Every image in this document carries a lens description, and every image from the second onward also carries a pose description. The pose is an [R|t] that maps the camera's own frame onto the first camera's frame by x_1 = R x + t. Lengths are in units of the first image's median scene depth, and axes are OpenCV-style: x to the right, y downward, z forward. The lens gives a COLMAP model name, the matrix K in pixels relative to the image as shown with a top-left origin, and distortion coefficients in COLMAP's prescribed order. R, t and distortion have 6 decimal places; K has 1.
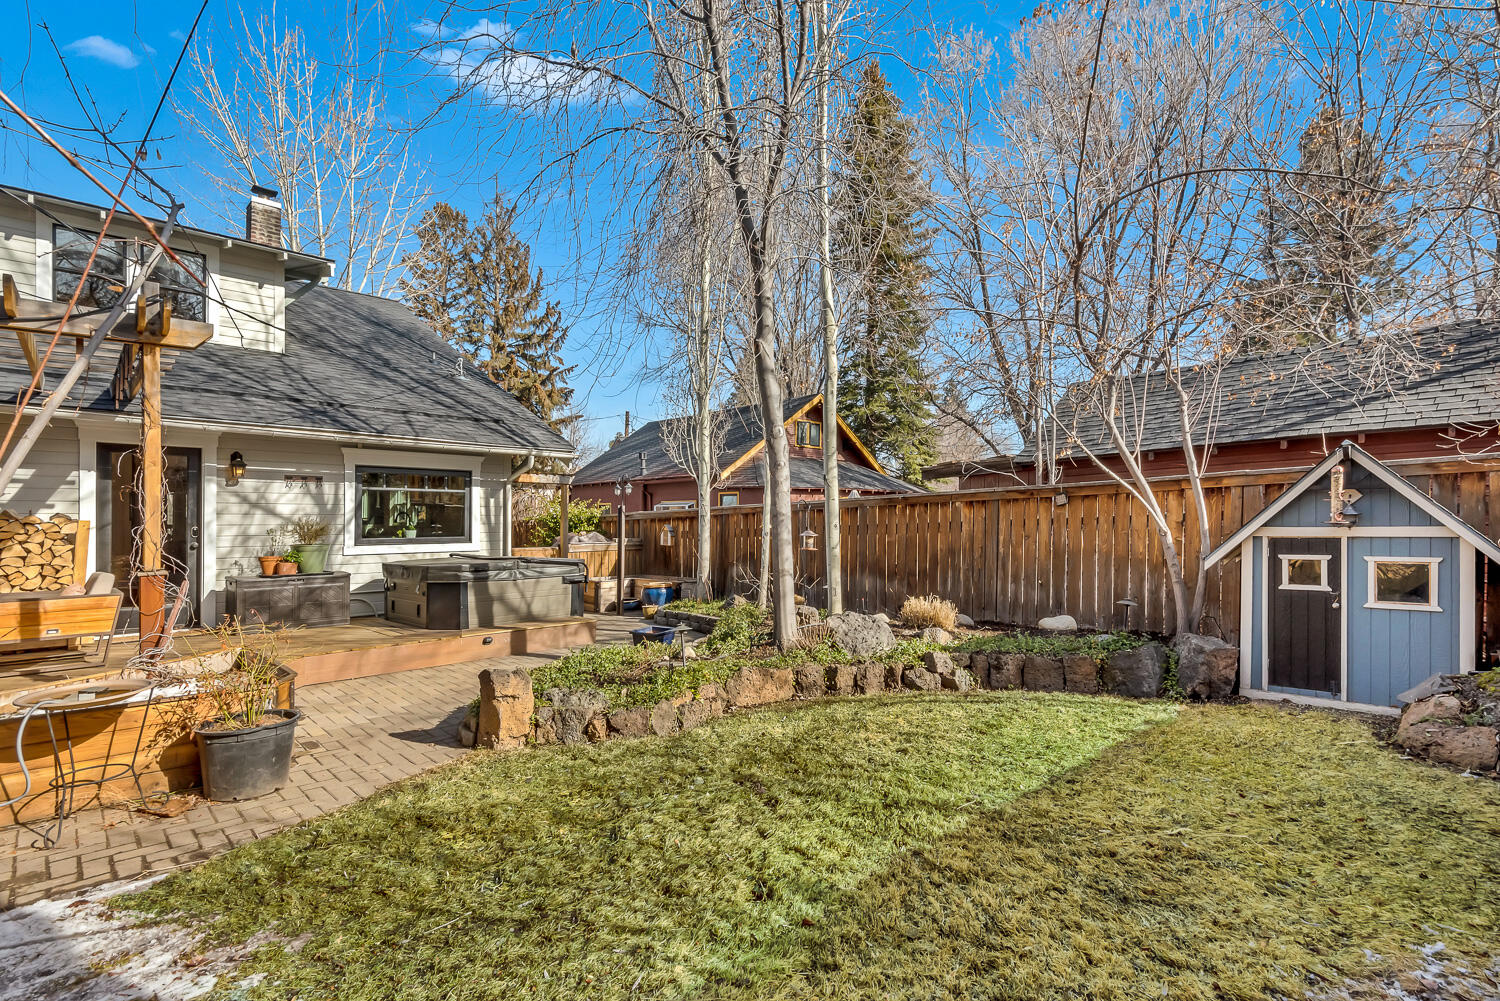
lens RADIAL K [[686.0, 0, 750.8], [0, 686.0, 499.0], [0, 0, 1]] dist [0.004258, -0.003716]
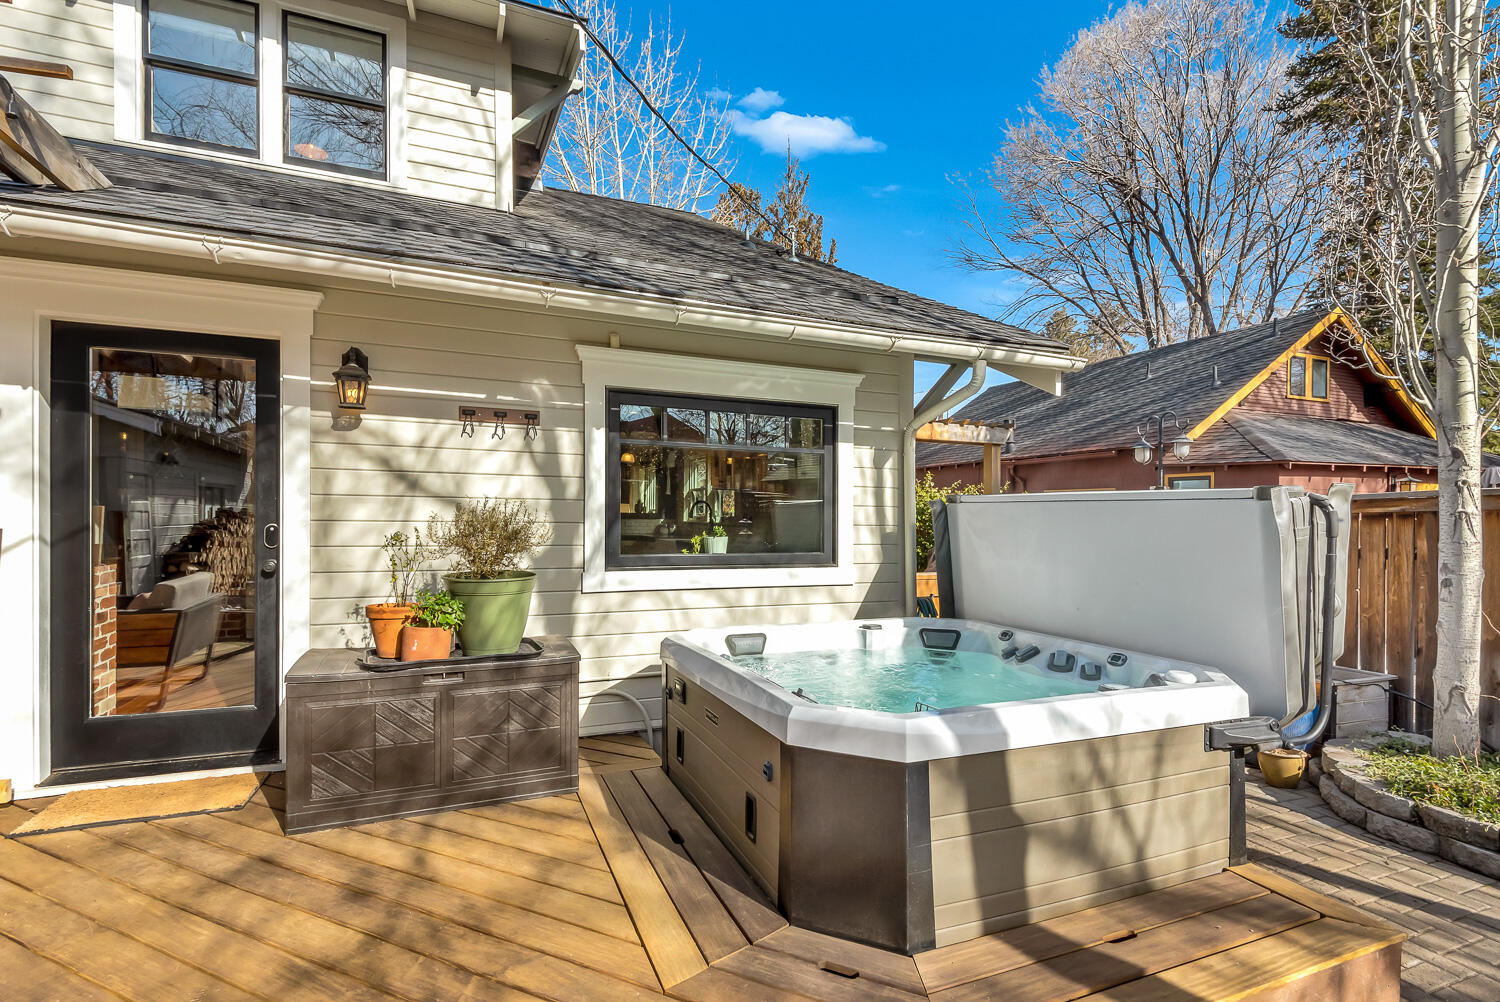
lens RADIAL K [[686.0, 0, 749.0], [0, 686.0, 528.4], [0, 0, 1]] dist [0.004258, -0.003716]
pose [[0.922111, 0.023095, -0.386236, -0.334192], [-0.003307, 0.998651, 0.051818, 0.017952], [0.386912, -0.046504, 0.920943, 0.655299]]
